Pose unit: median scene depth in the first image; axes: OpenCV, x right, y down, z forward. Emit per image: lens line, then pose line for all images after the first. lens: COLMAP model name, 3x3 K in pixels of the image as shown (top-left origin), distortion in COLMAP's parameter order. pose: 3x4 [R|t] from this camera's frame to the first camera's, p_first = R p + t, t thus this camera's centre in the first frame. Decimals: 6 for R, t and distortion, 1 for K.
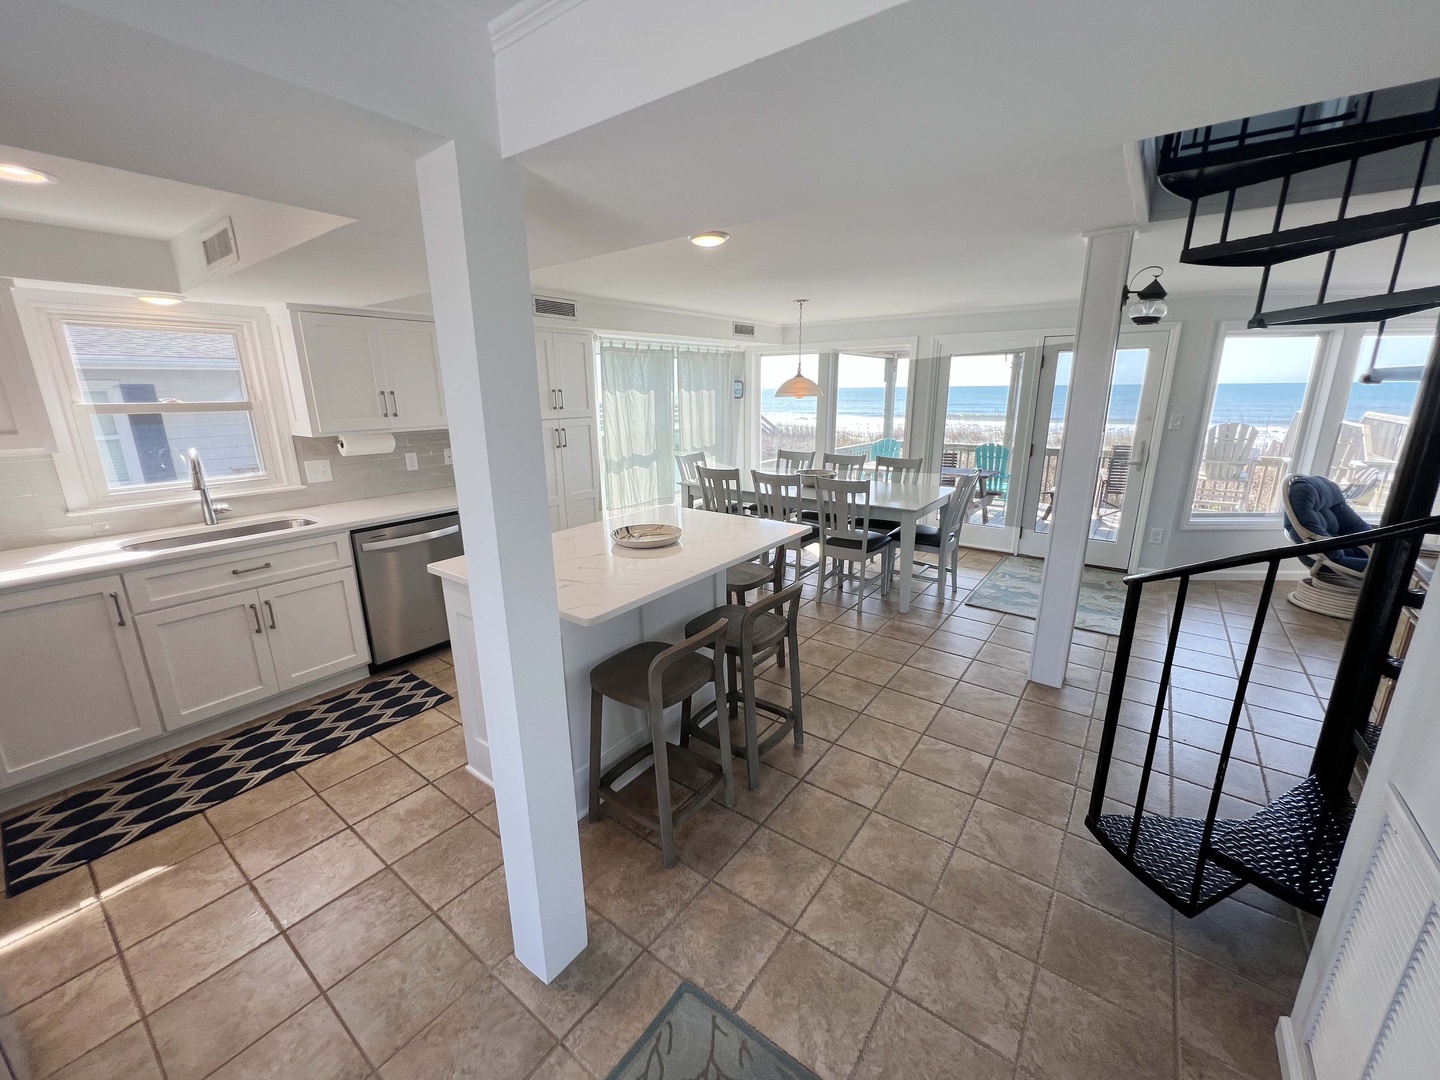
lens RADIAL K [[572.6, 0, 721.0], [0, 572.6, 538.2], [0, 0, 1]] dist [-0.008731, 0.000684]
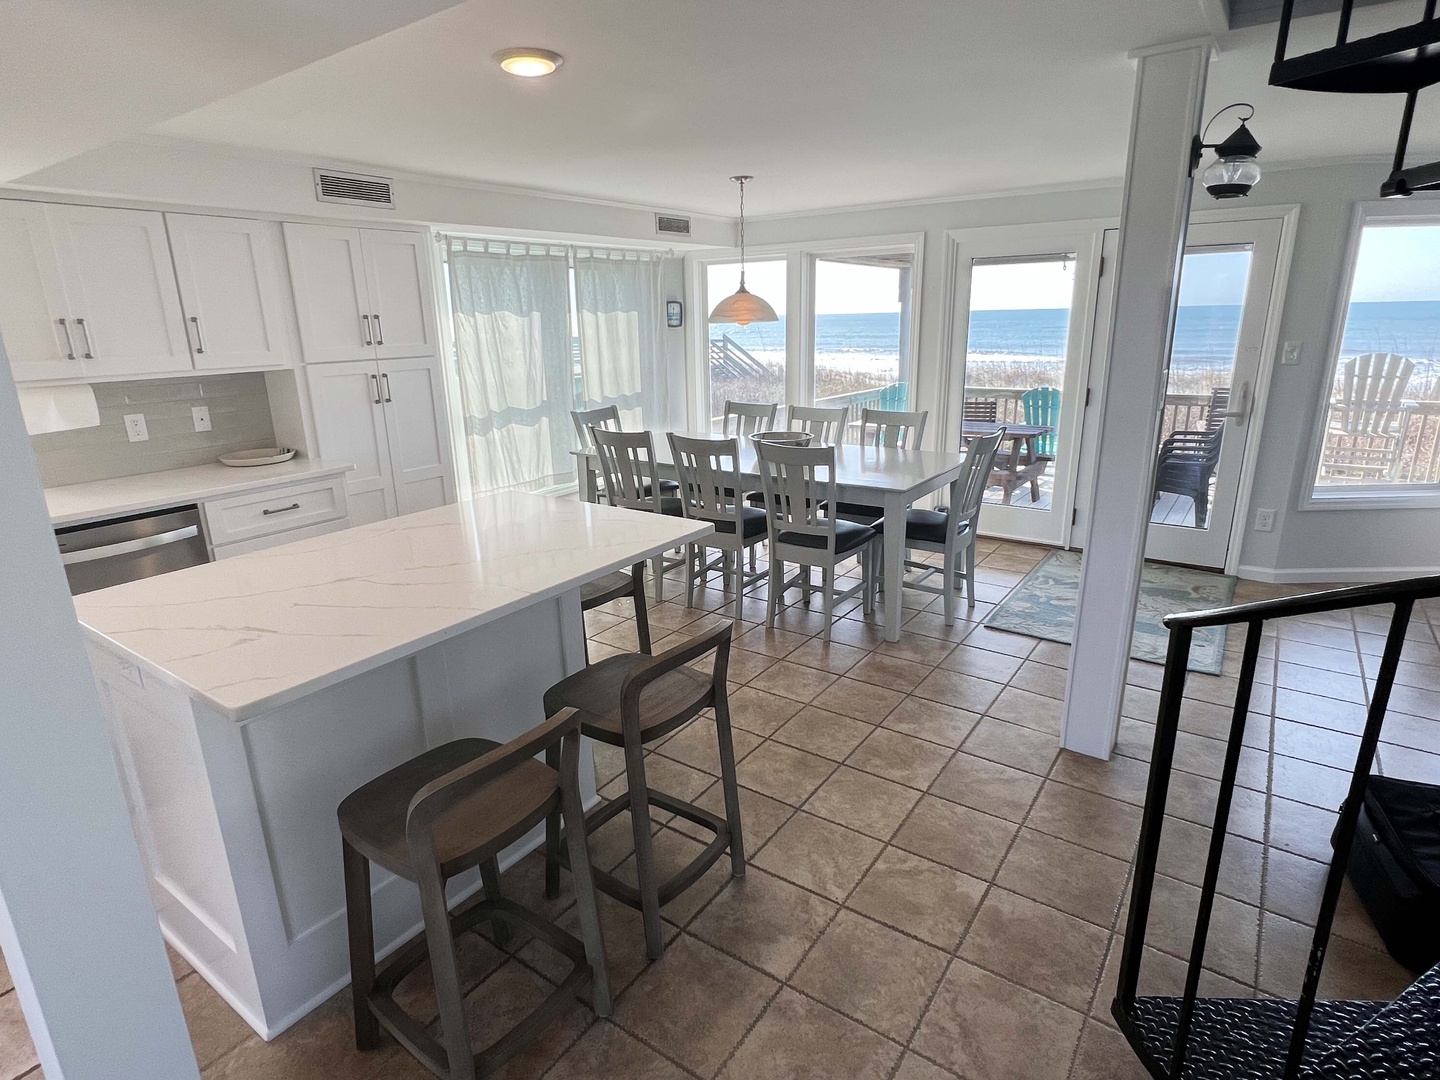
lens RADIAL K [[777.6, 0, 719.7], [0, 777.6, 540.3], [0, 0, 1]] dist [-0.006354, 0.000172]
pose [[0.999631, -0.016962, 0.021228, 0.095204], [0.016413, 0.999533, 0.025778, -0.015625], [-0.021655, -0.025420, 0.999442, 0.086066]]
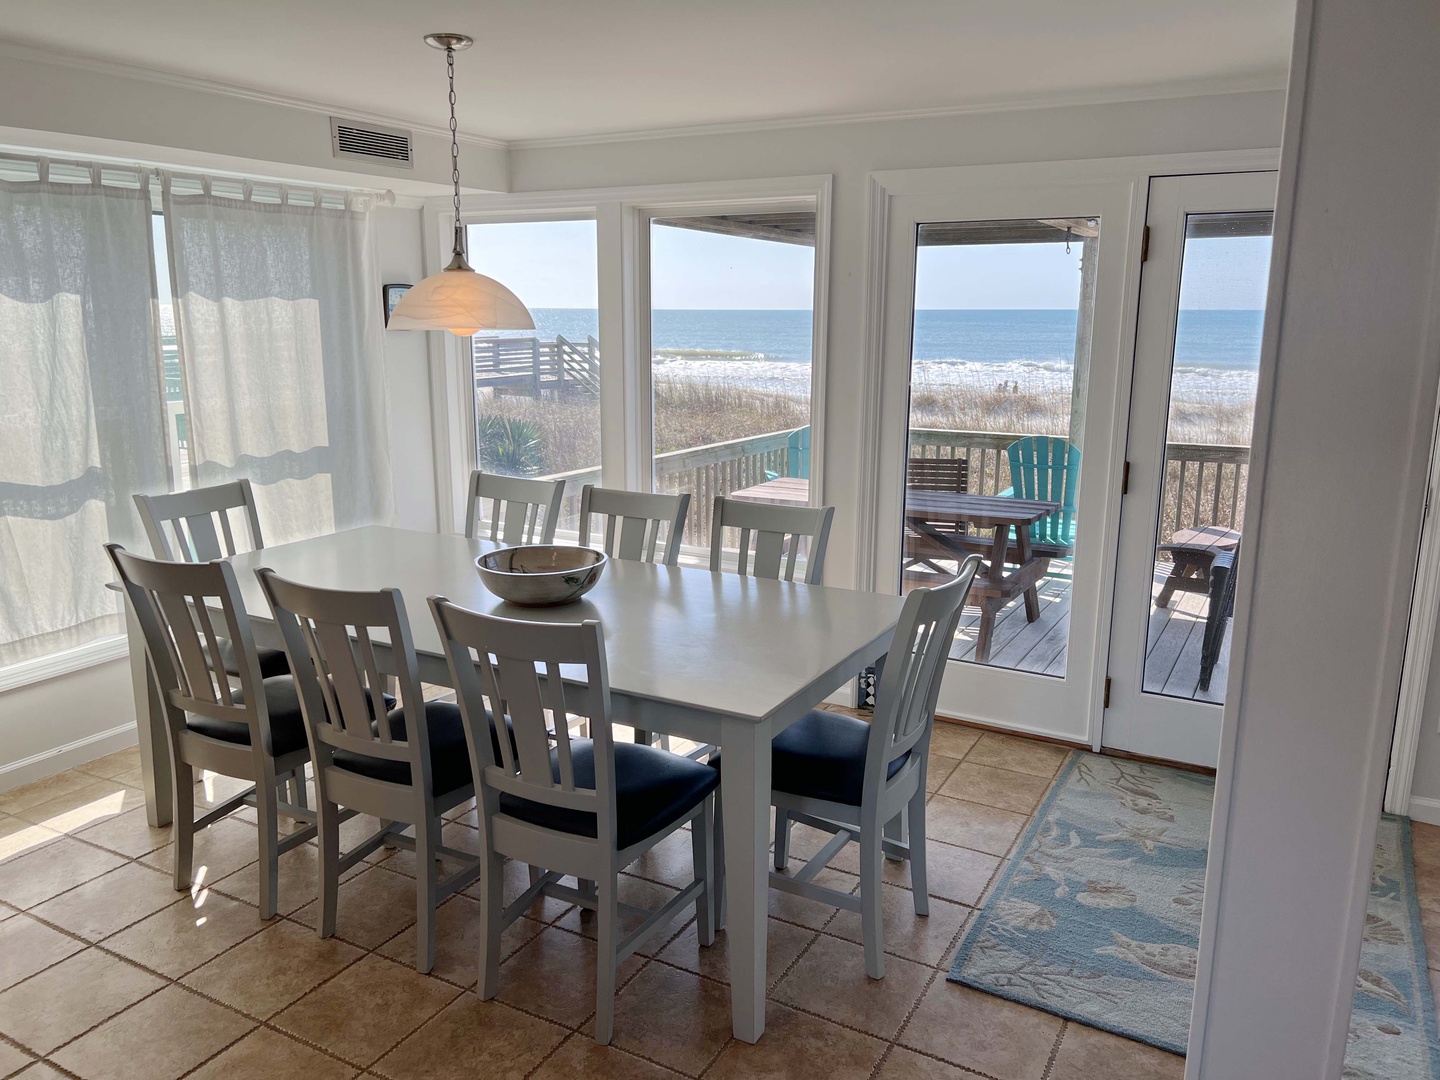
lens RADIAL K [[1077.1, 0, 728.1], [0, 1077.1, 540.2], [0, 0, 1]] dist [0.026016, -0.022377]
pose [[0.990266, -0.012728, 0.138602, 0.226289], [0.018907, 0.998881, -0.043356, -0.106914], [-0.137895, 0.045554, 0.989399, 0.408650]]
